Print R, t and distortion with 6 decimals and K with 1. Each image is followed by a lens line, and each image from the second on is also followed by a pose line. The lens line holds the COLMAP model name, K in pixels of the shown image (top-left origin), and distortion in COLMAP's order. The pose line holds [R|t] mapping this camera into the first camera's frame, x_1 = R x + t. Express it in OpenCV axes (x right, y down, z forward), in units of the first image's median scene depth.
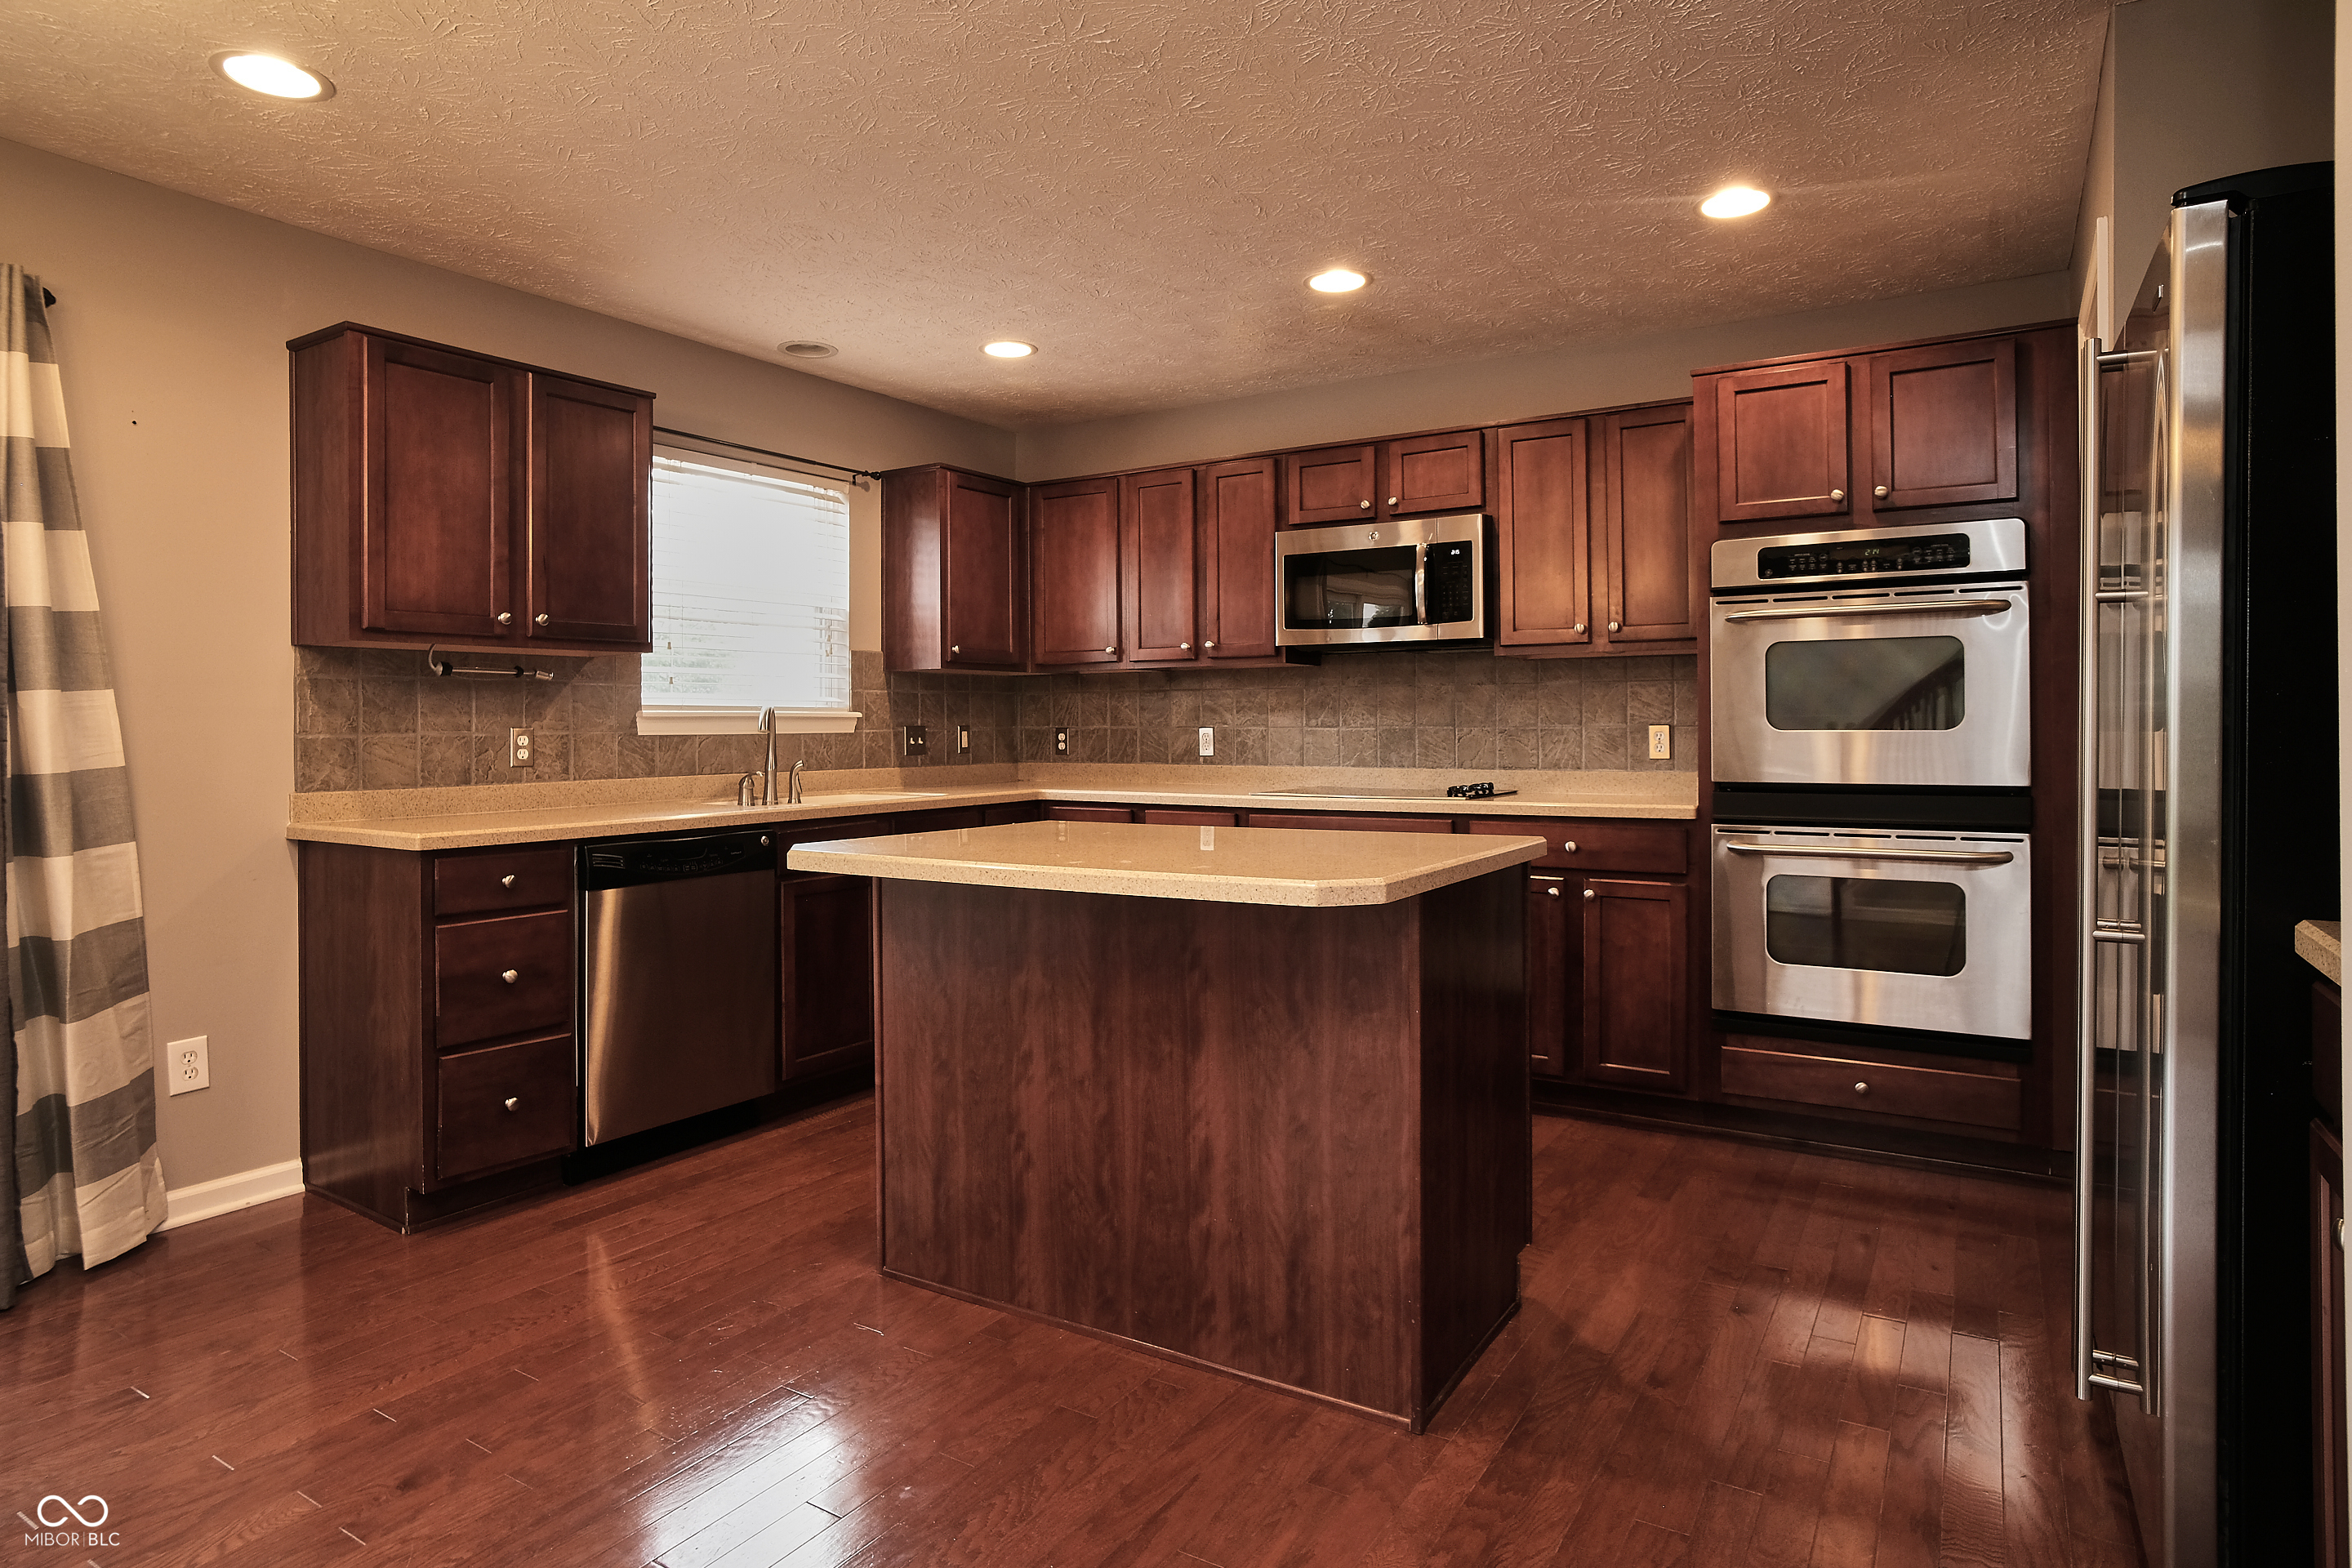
lens RADIAL K [[1328.0, 0, 1175.7], [0, 1328.0, 733.8], [0, 0, 1]] dist [-0.071118, 0.045597]
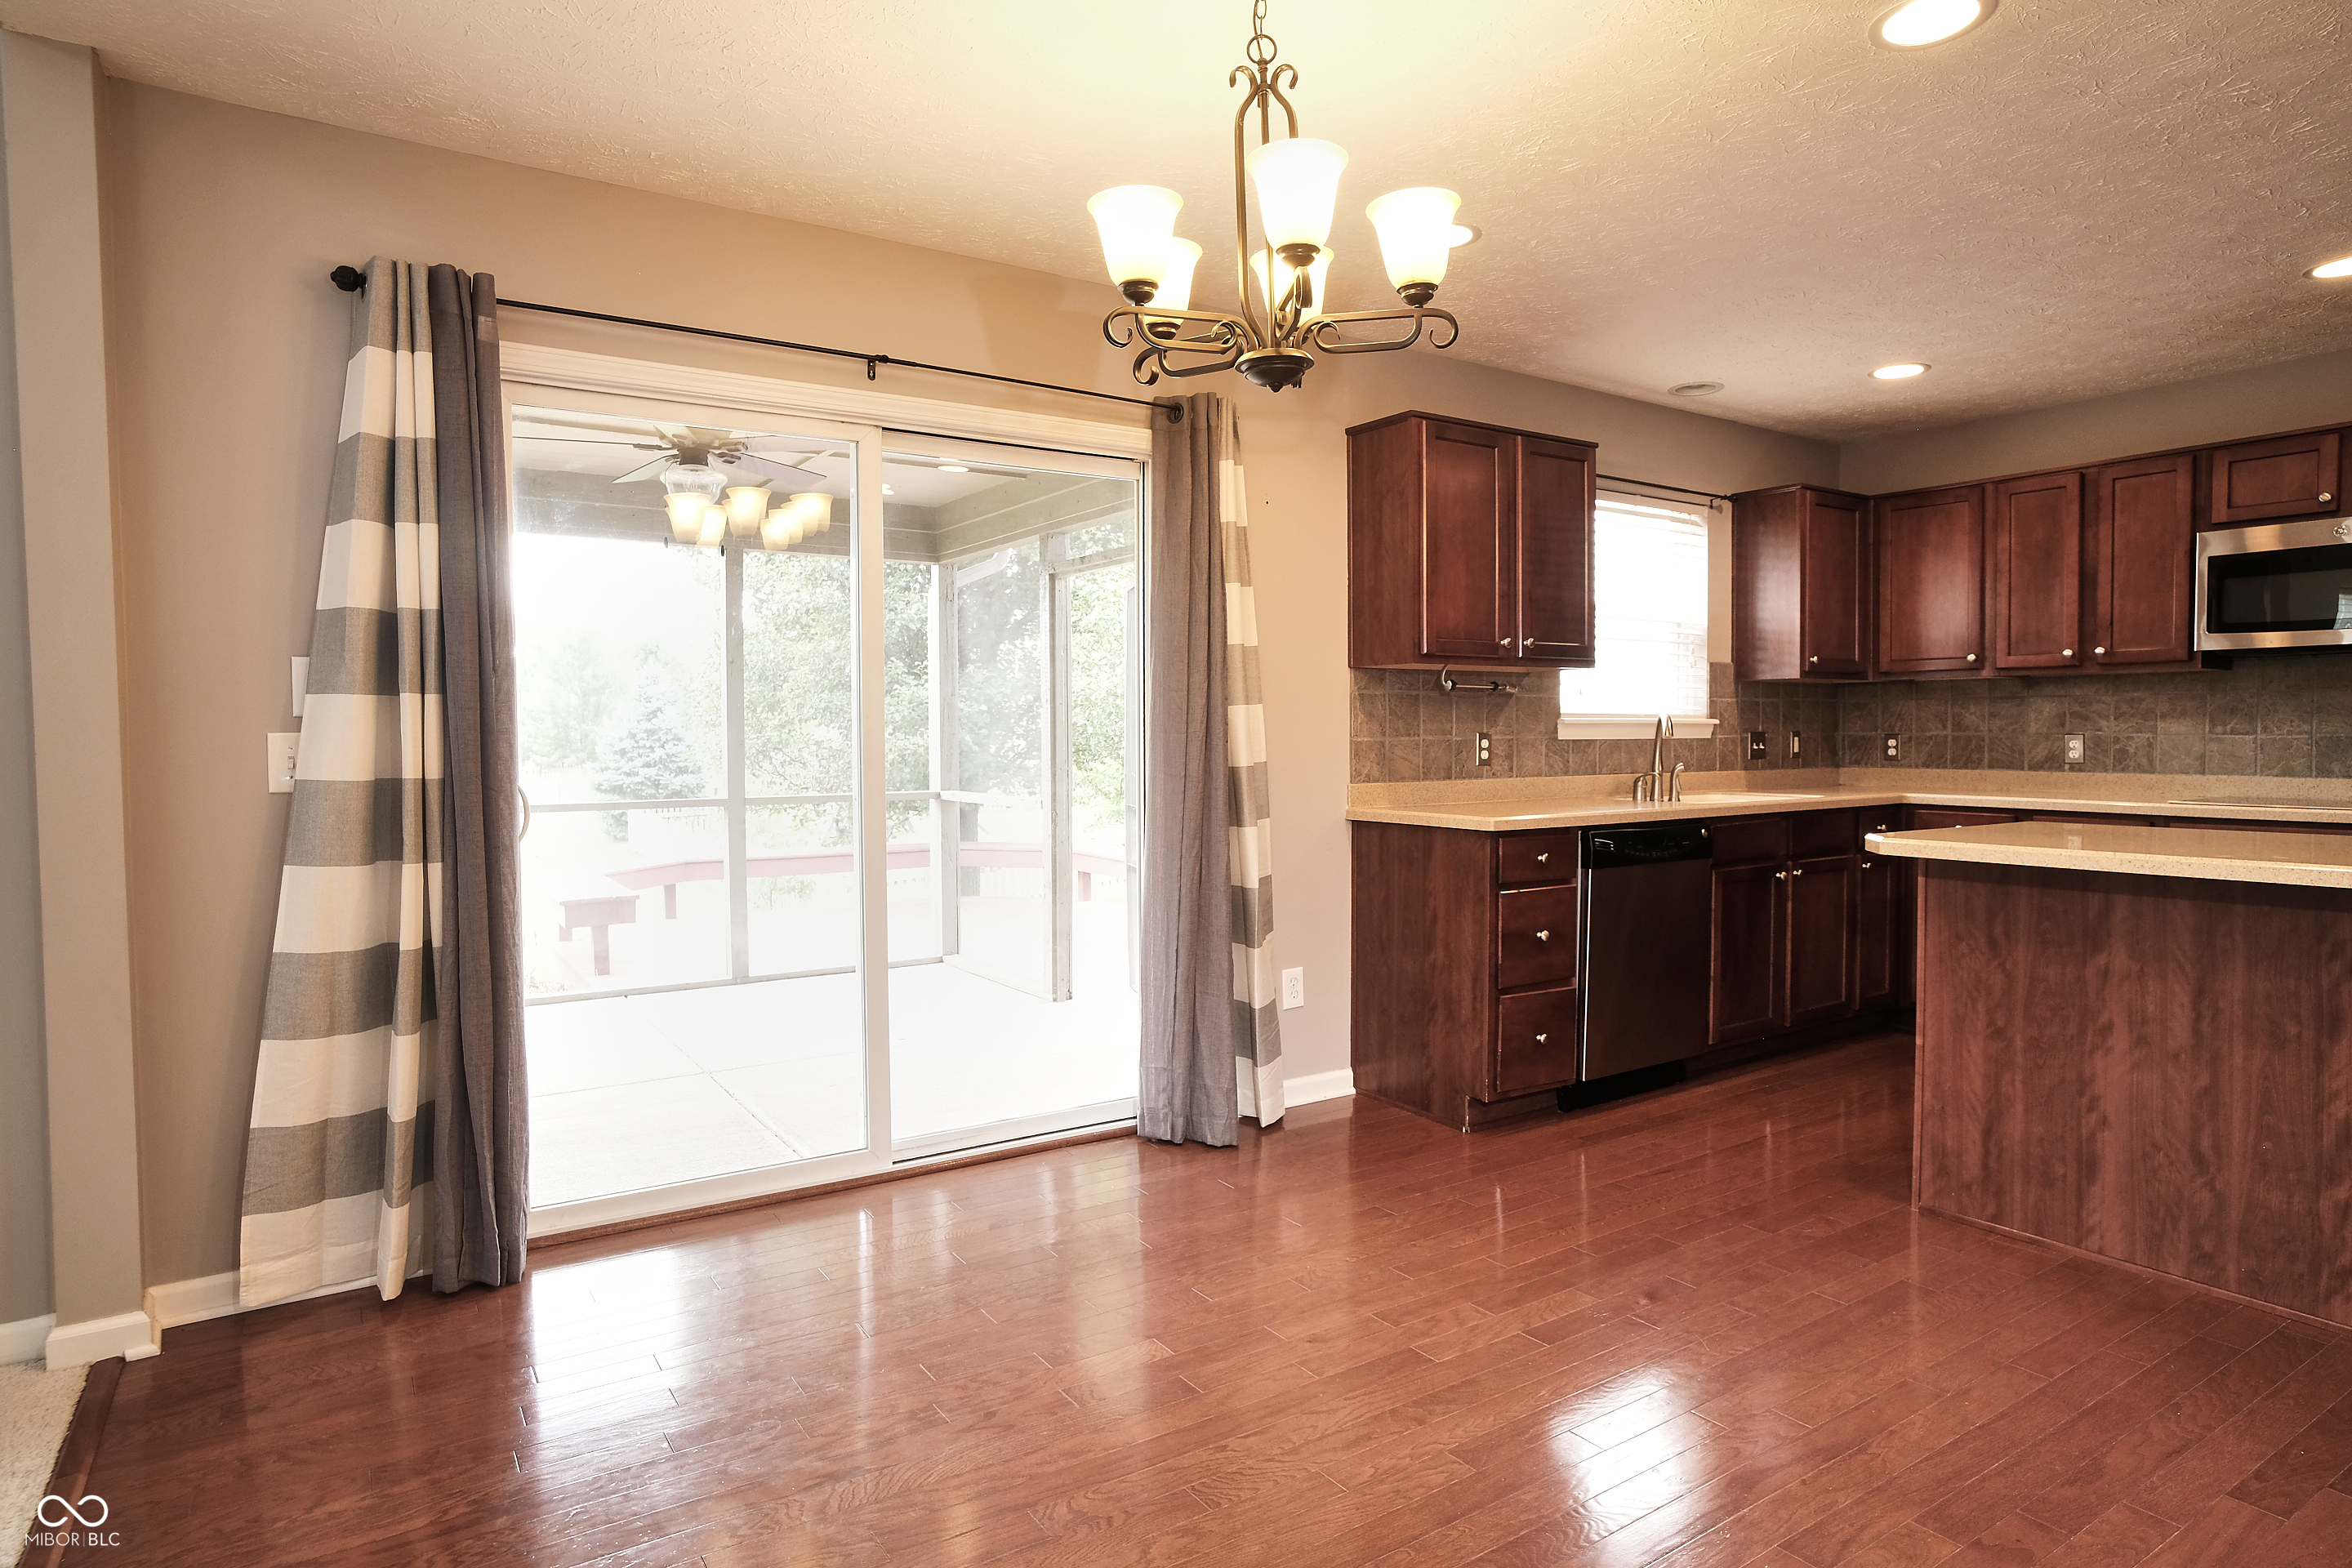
lens RADIAL K [[1318.5, 0, 1176.0], [0, 1318.5, 784.0], [0, 0, 1]] dist [-0.072509, 0.043801]
pose [[0.904389, 0.017963, -0.426330, -0.252037], [-0.002979, 0.999355, 0.035787, -0.000035], [0.426698, -0.031096, 0.903859, -0.216531]]
